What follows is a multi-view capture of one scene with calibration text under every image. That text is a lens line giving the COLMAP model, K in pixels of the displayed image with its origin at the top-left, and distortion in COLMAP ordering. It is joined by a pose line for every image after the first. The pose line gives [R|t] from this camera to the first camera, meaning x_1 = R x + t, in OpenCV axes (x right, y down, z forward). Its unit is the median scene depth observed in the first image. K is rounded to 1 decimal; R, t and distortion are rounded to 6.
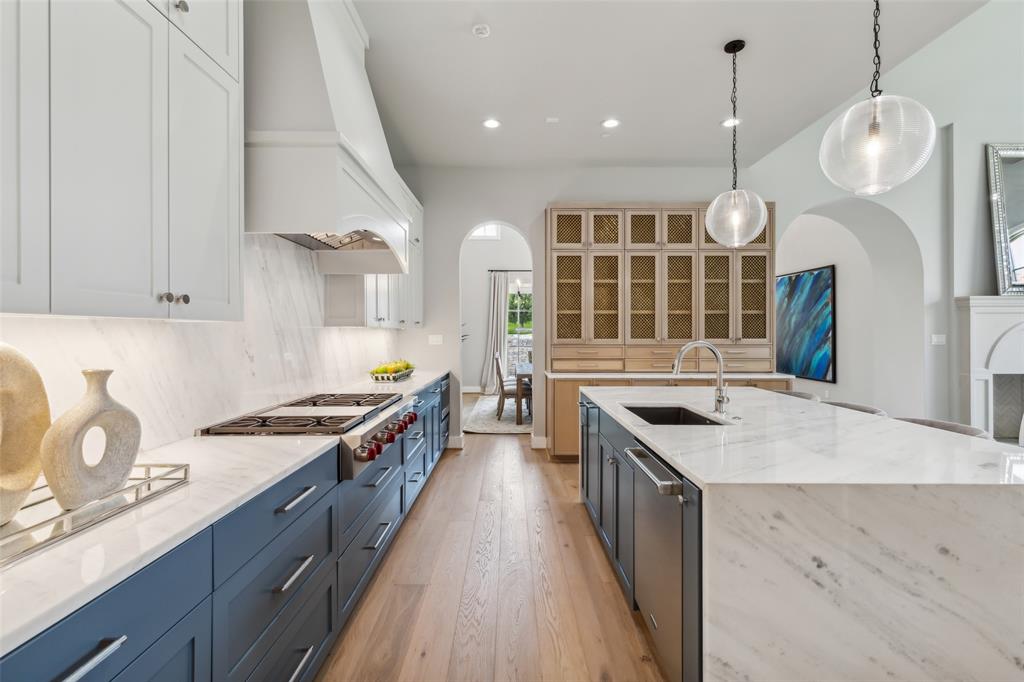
lens RADIAL K [[464.9, 0, 509.4], [0, 464.9, 334.5], [0, 0, 1]] dist [0.009117, -0.002921]
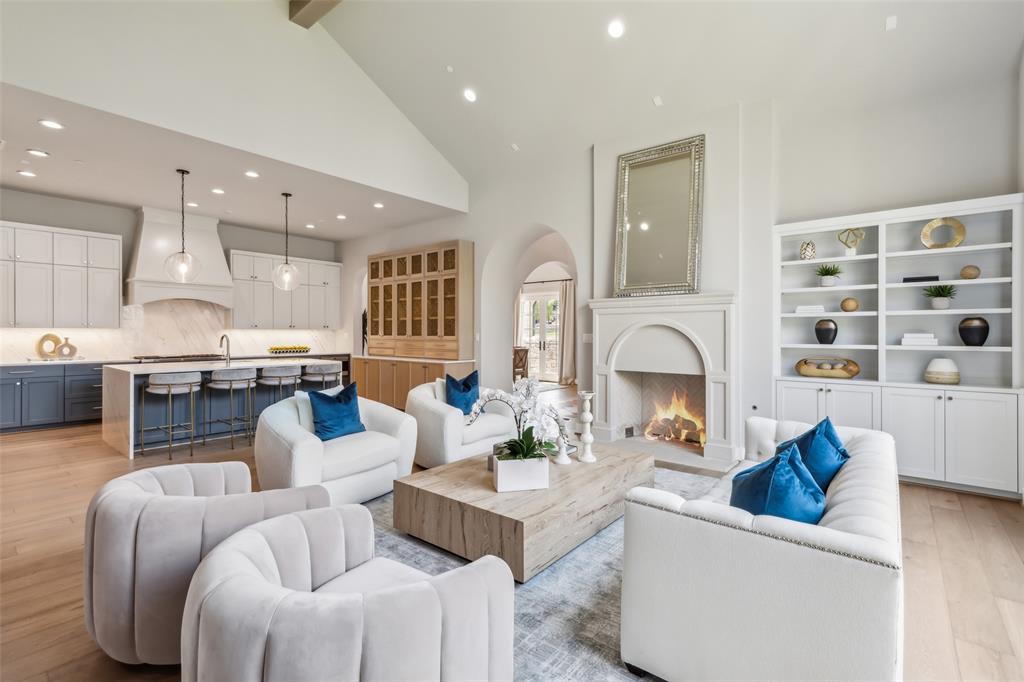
lens RADIAL K [[464.9, 0, 511.1], [0, 464.9, 335.6], [0, 0, 1]] dist [0.009117, -0.002921]
pose [[0.769673, 0.006359, -0.638406, 1.589170], [-0.004555, 0.999980, 0.004469, 0.000199], [0.638422, -0.000531, 0.769687, 0.015969]]
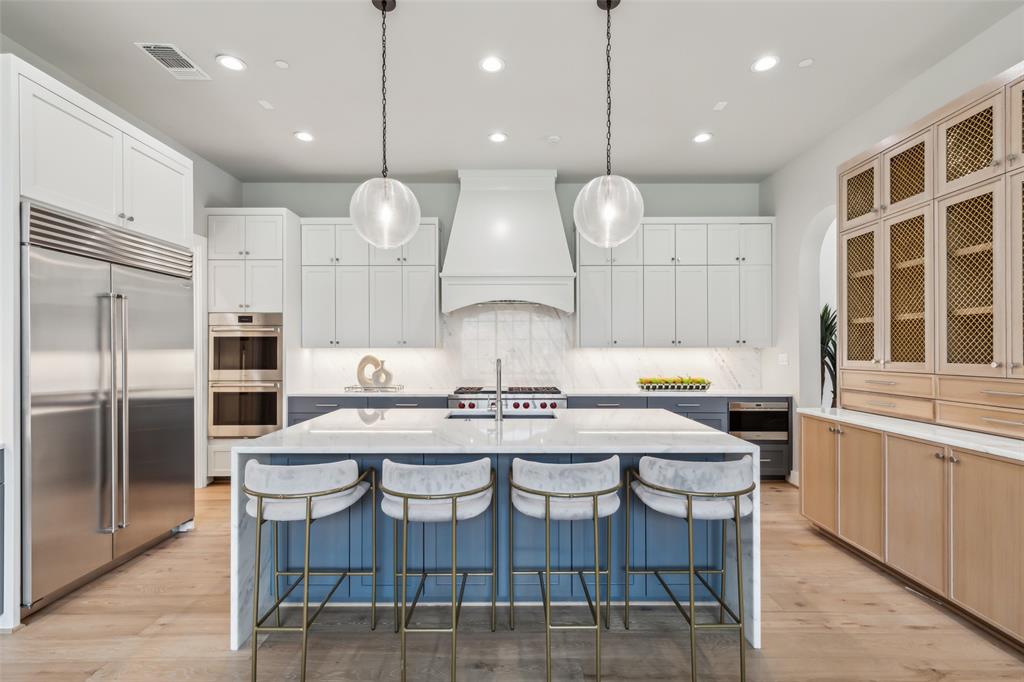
lens RADIAL K [[464.9, 0, 517.2], [0, 464.9, 349.4], [0, 0, 1]] dist [0.009117, -0.002921]
pose [[0.007554, -0.004722, -0.999960, 0.788710], [-0.003302, 0.999983, -0.004747, -0.002274], [0.999966, 0.003337, 0.007539, 0.507618]]
